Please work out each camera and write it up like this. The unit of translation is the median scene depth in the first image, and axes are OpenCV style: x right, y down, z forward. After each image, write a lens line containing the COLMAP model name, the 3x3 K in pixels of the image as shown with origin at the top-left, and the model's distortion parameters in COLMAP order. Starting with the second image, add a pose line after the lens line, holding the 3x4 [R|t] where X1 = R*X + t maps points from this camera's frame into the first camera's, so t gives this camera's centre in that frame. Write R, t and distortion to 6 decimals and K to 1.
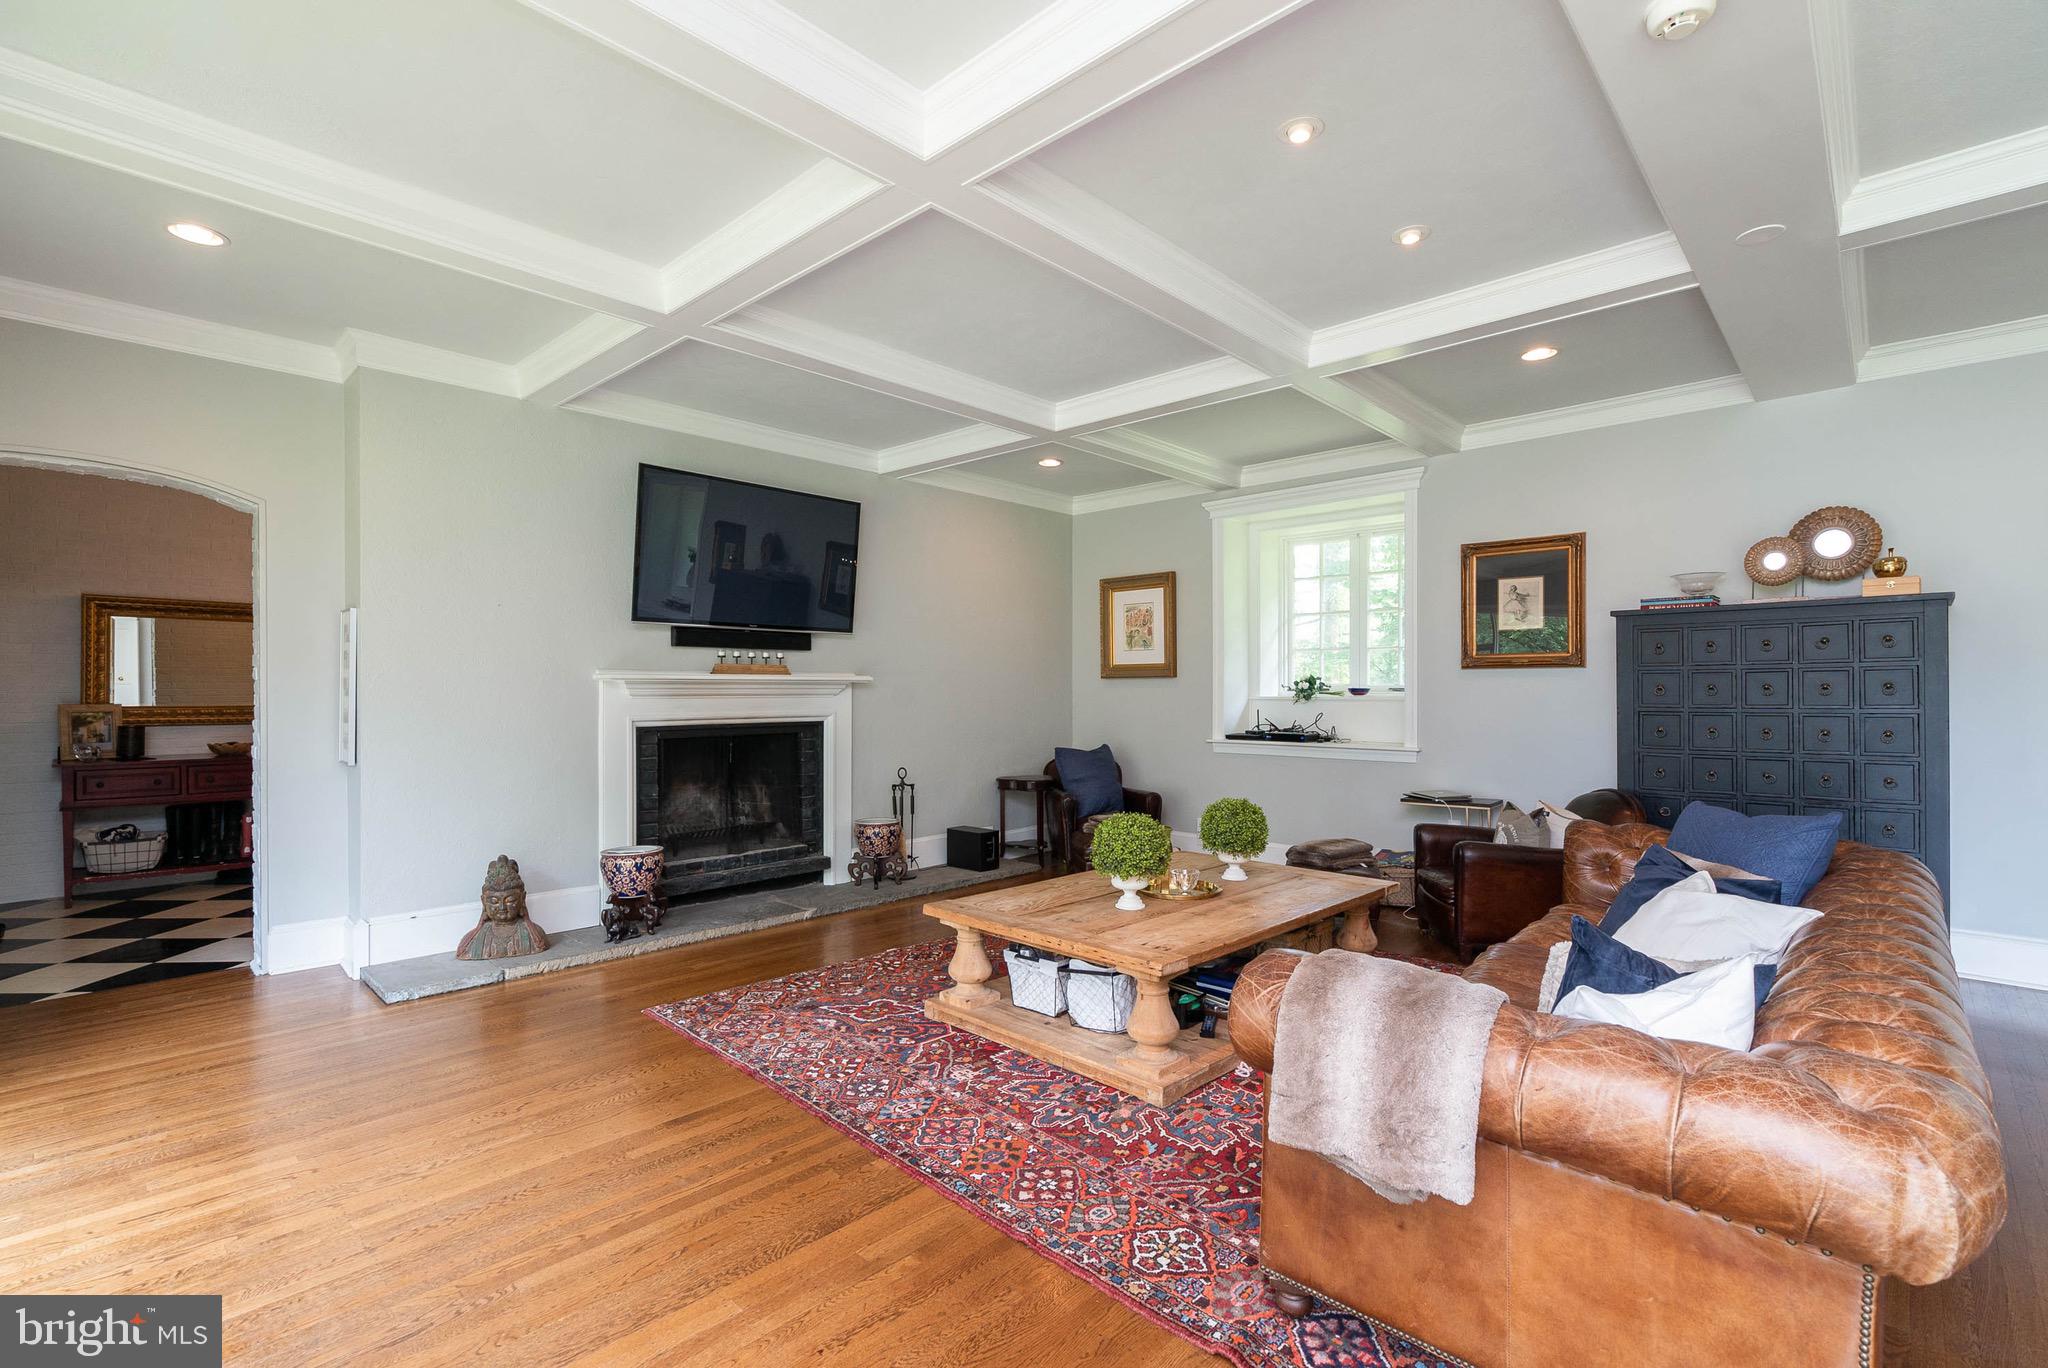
lens RADIAL K [[933.0, 0, 1021.0], [0, 933.0, 682.4], [0, 0, 1]] dist [-0.005361, 0.002685]
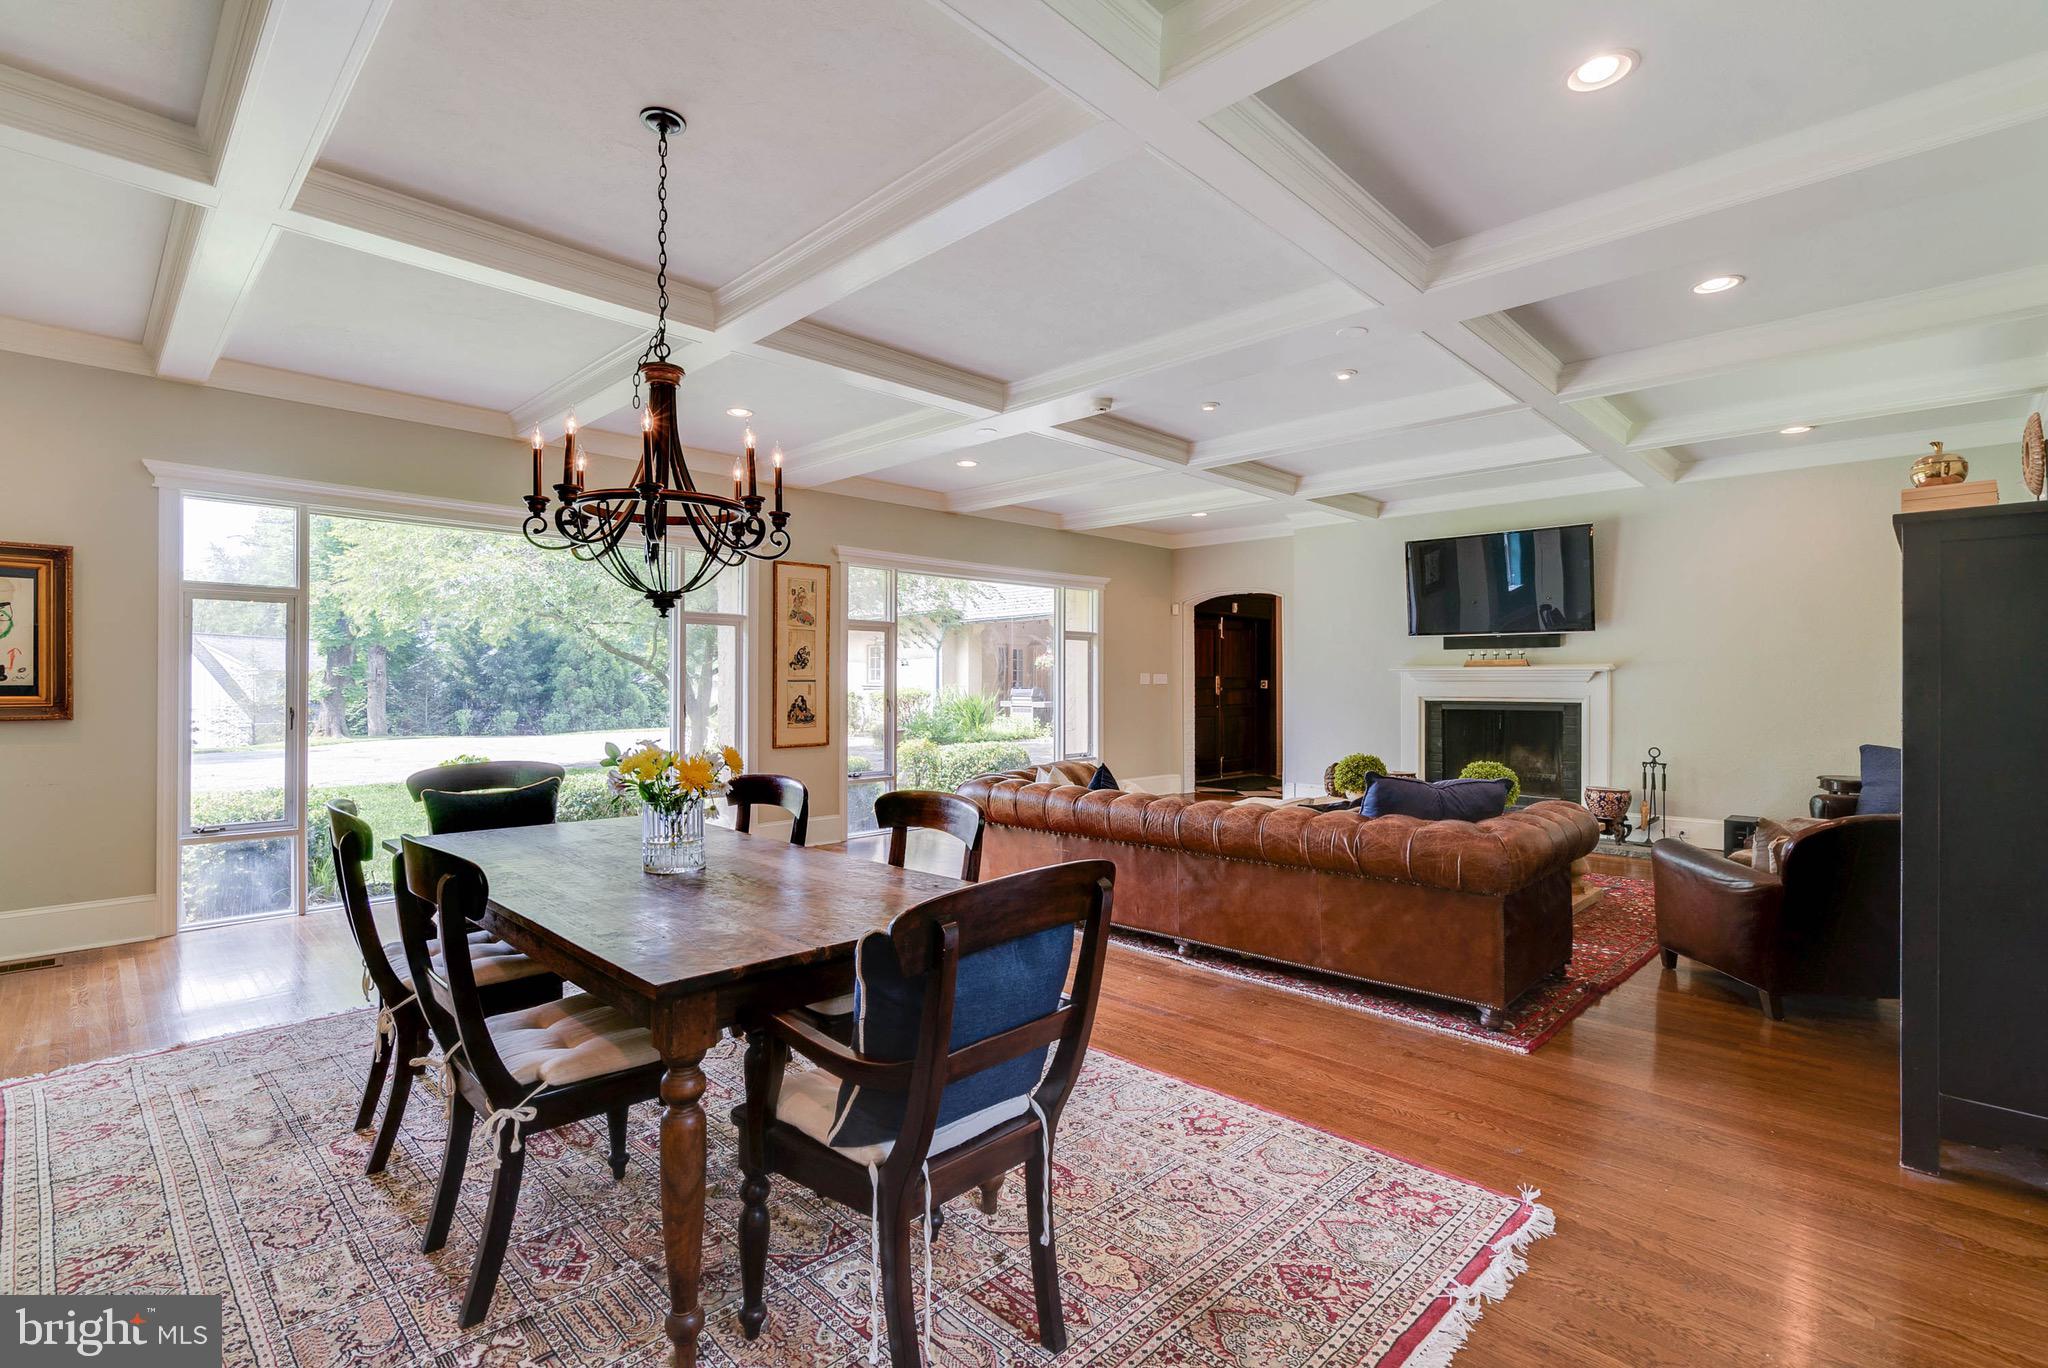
lens RADIAL K [[933.0, 0, 1018.6], [0, 933.0, 671.0], [0, 0, 1]] dist [-0.005361, 0.002685]
pose [[-0.000370, -0.009815, -0.999952, 1.075916], [0.006017, 0.999934, -0.009817, 0.007646], [0.999982, -0.006021, -0.000311, 0.271745]]
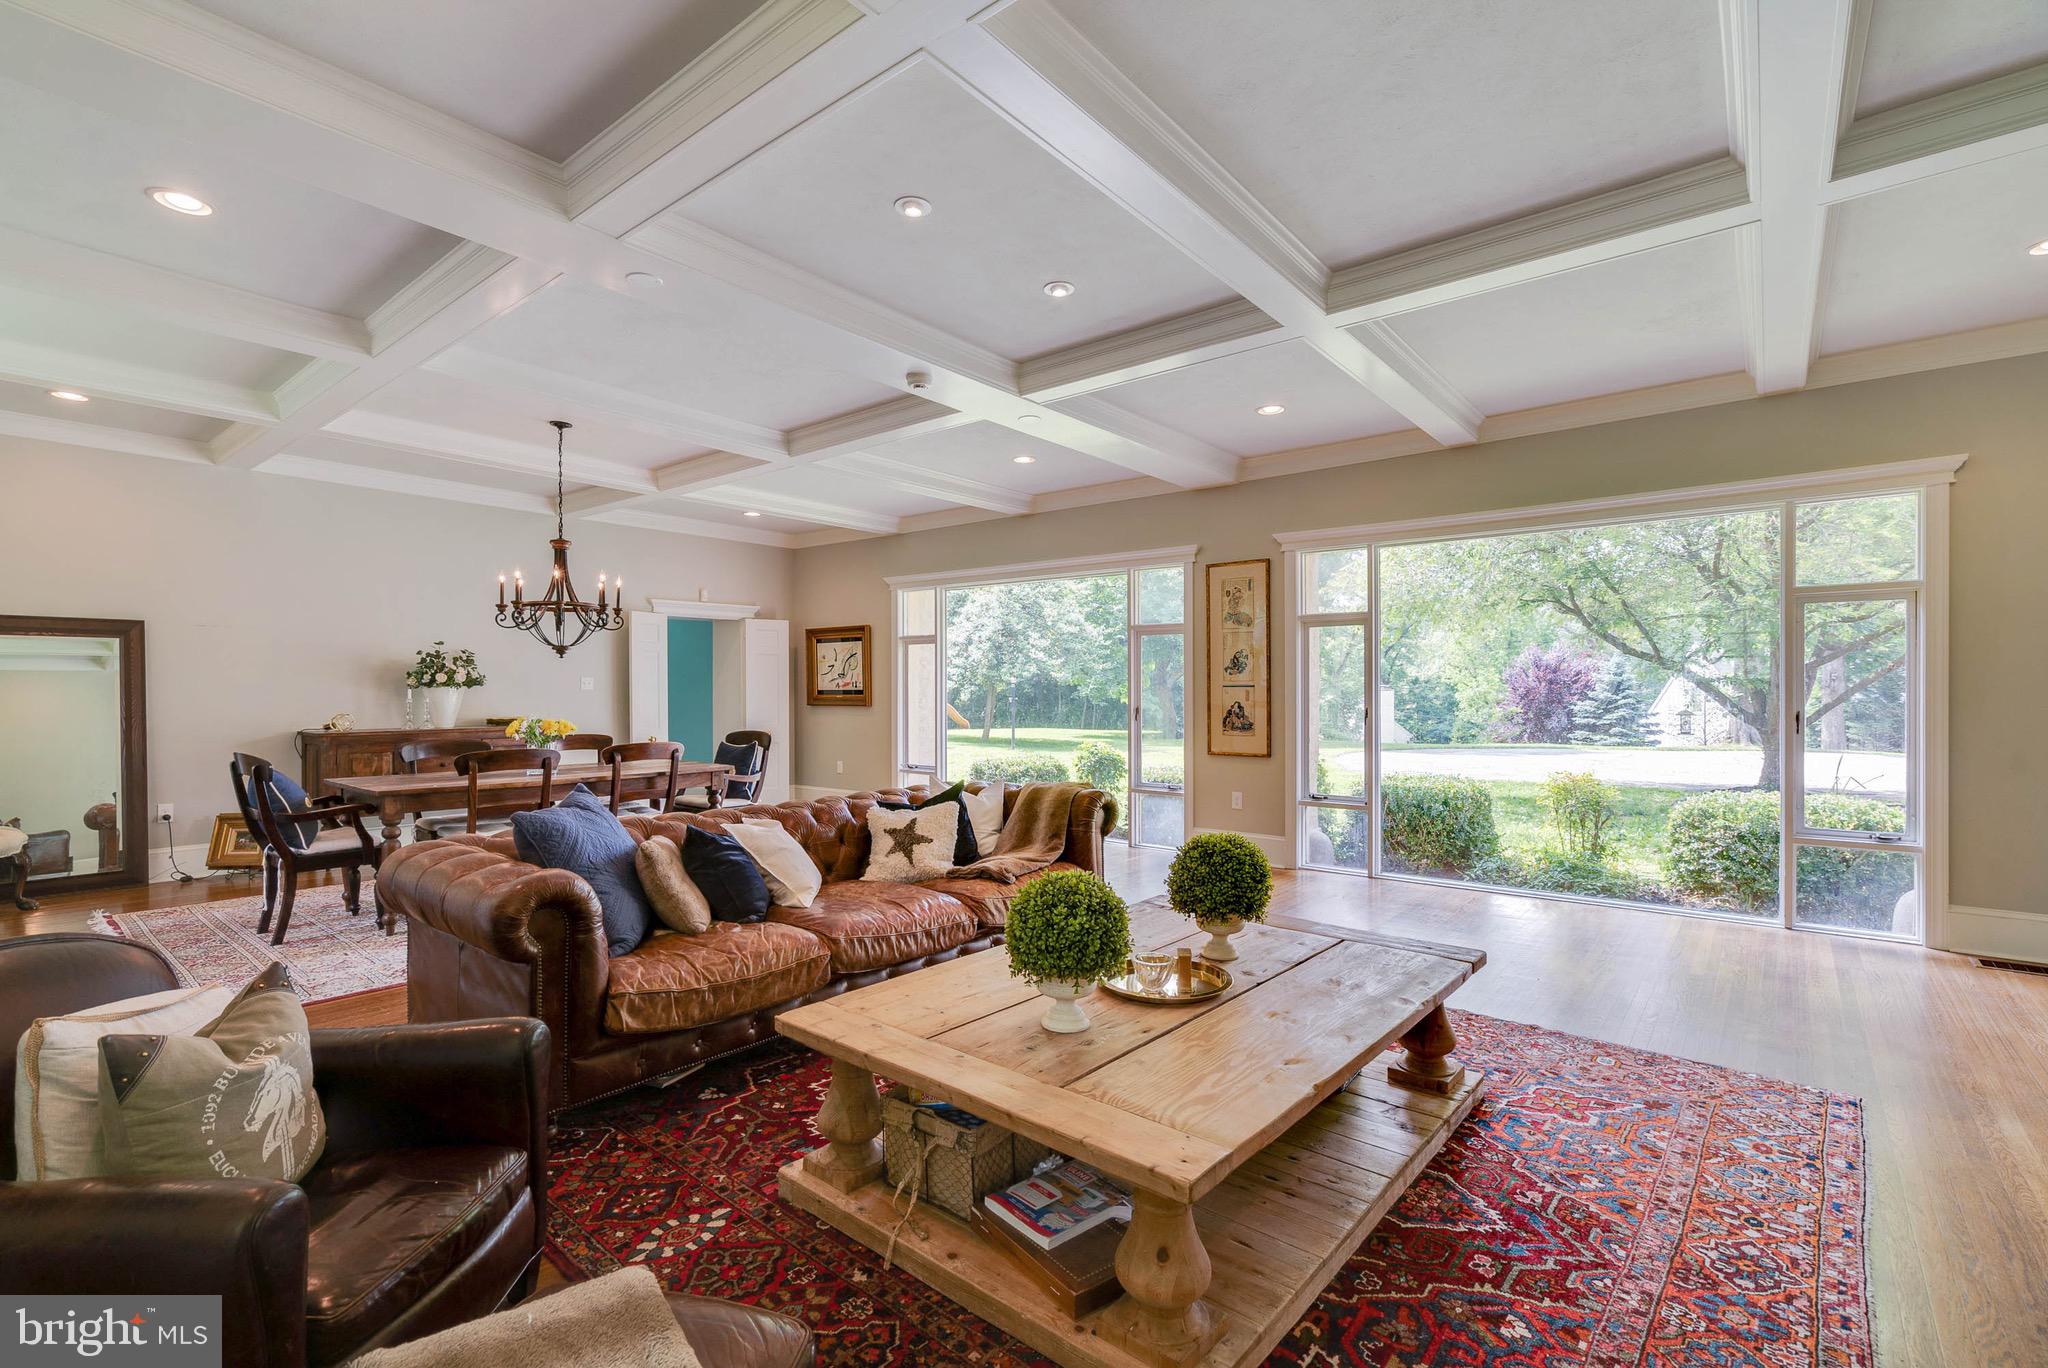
lens RADIAL K [[933.0, 0, 1018.0], [0, 933.0, 698.0], [0, 0, 1]] dist [-0.005361, 0.002685]
pose [[-0.996452, 0.004395, -0.084051, 0.219876], [0.004117, 0.999985, 0.003475, 0.016255], [0.084065, 0.003116, -0.996455, 1.114247]]
